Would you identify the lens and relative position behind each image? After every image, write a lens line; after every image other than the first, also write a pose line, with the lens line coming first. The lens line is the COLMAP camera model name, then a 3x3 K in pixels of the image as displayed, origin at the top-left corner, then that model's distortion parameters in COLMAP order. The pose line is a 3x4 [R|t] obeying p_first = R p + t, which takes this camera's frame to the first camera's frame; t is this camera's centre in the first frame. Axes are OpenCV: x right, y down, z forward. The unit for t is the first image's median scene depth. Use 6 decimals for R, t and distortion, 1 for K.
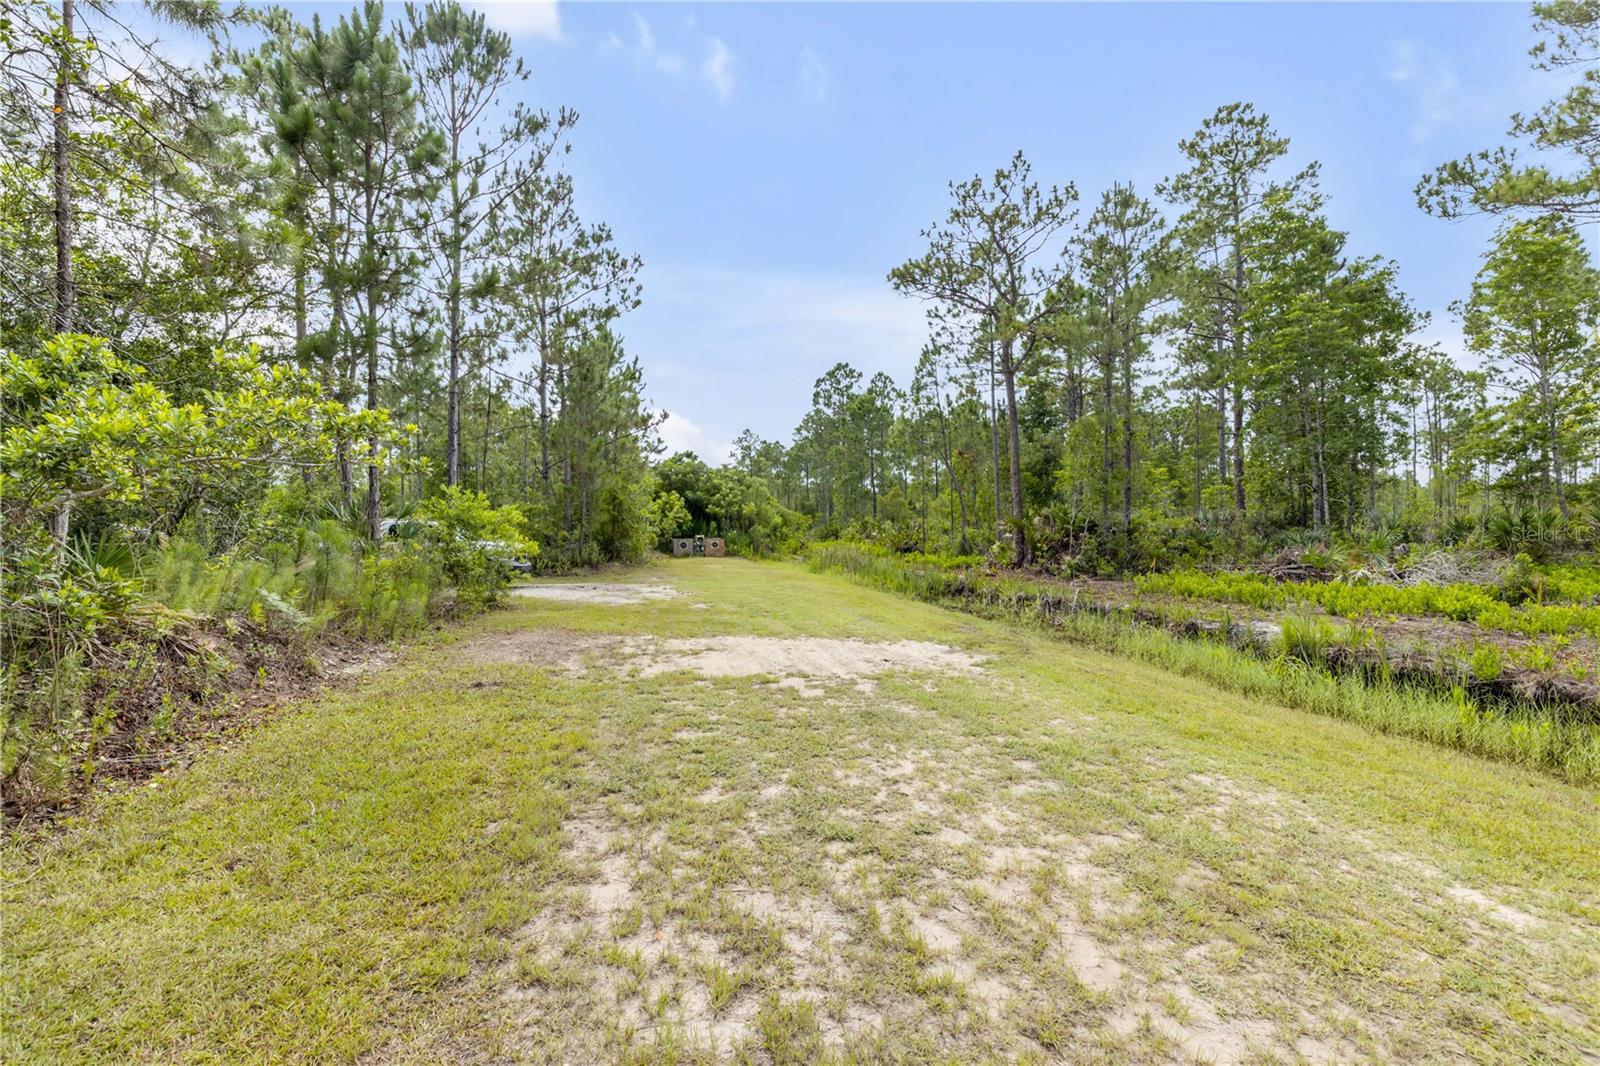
lens RADIAL K [[726.2, 0, 800.0], [0, 726.2, 533.0], [0, 0, 1]] dist [0.003577, 0.000346]
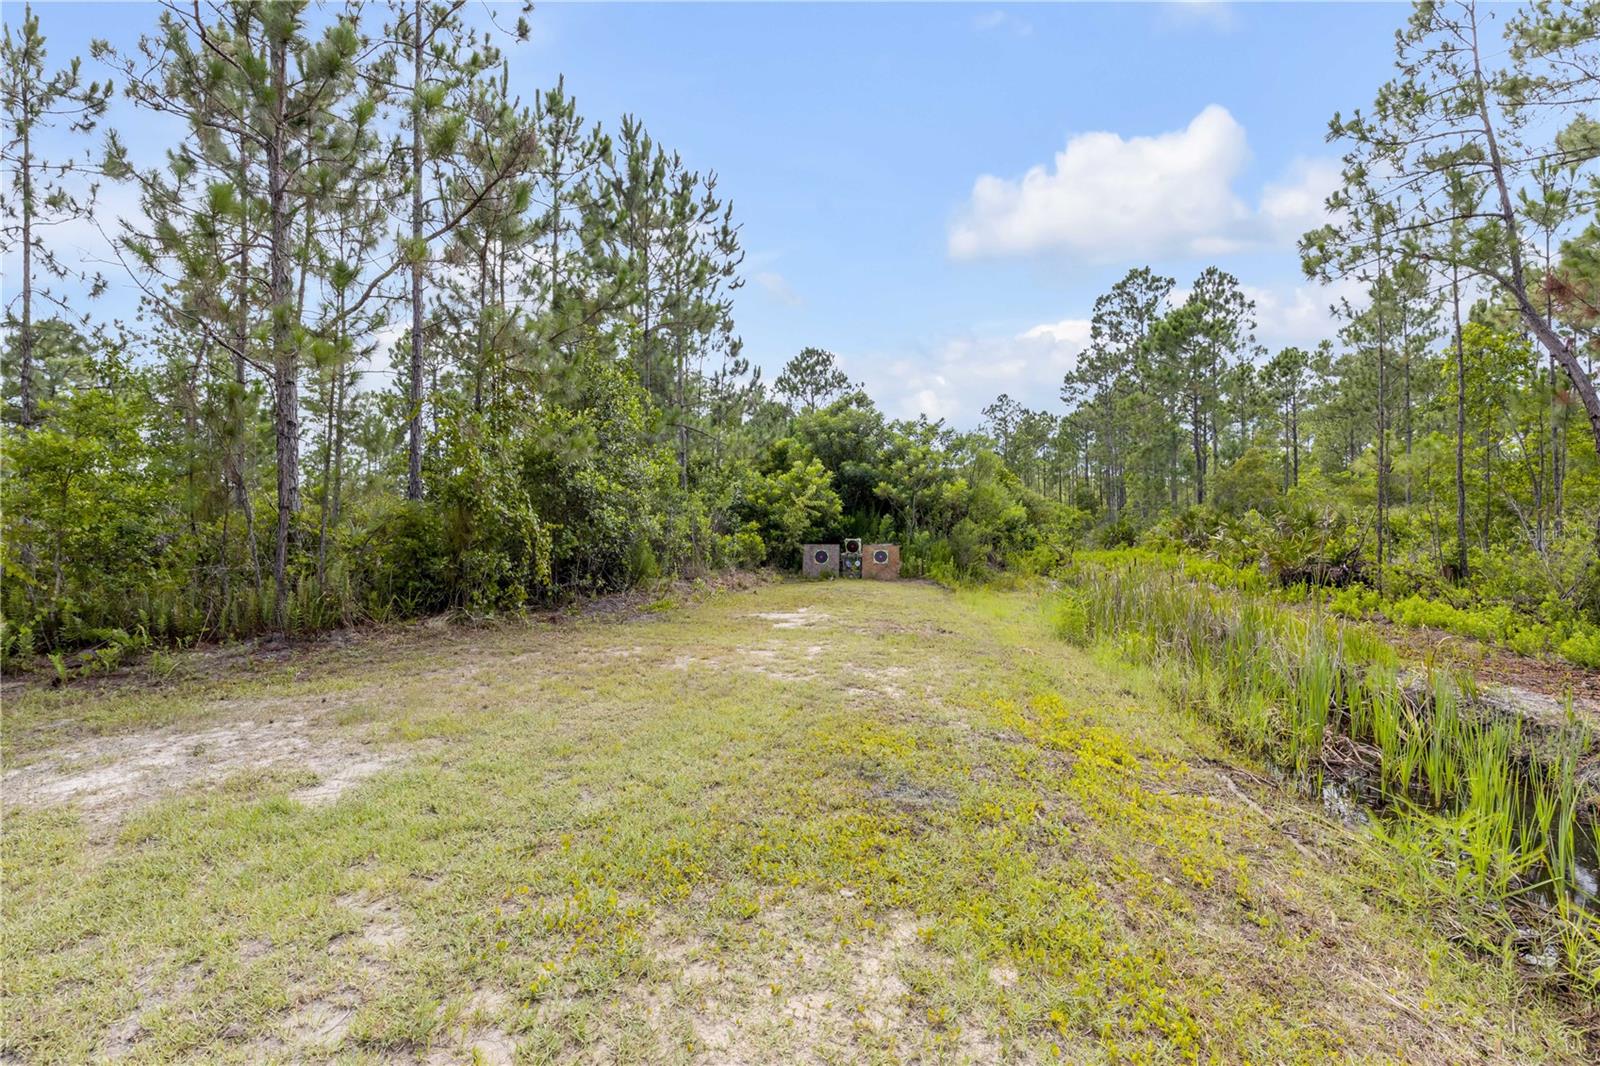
lens RADIAL K [[733.2, 0, 797.4], [0, 733.2, 530.2], [0, 0, 1]] dist [0.001152, 0.000212]
pose [[0.930666, 0.001777, -0.365864, 0.021119], [-0.004121, 0.999976, -0.005624, 0.000012], [0.365846, 0.006742, 0.930651, 0.455948]]
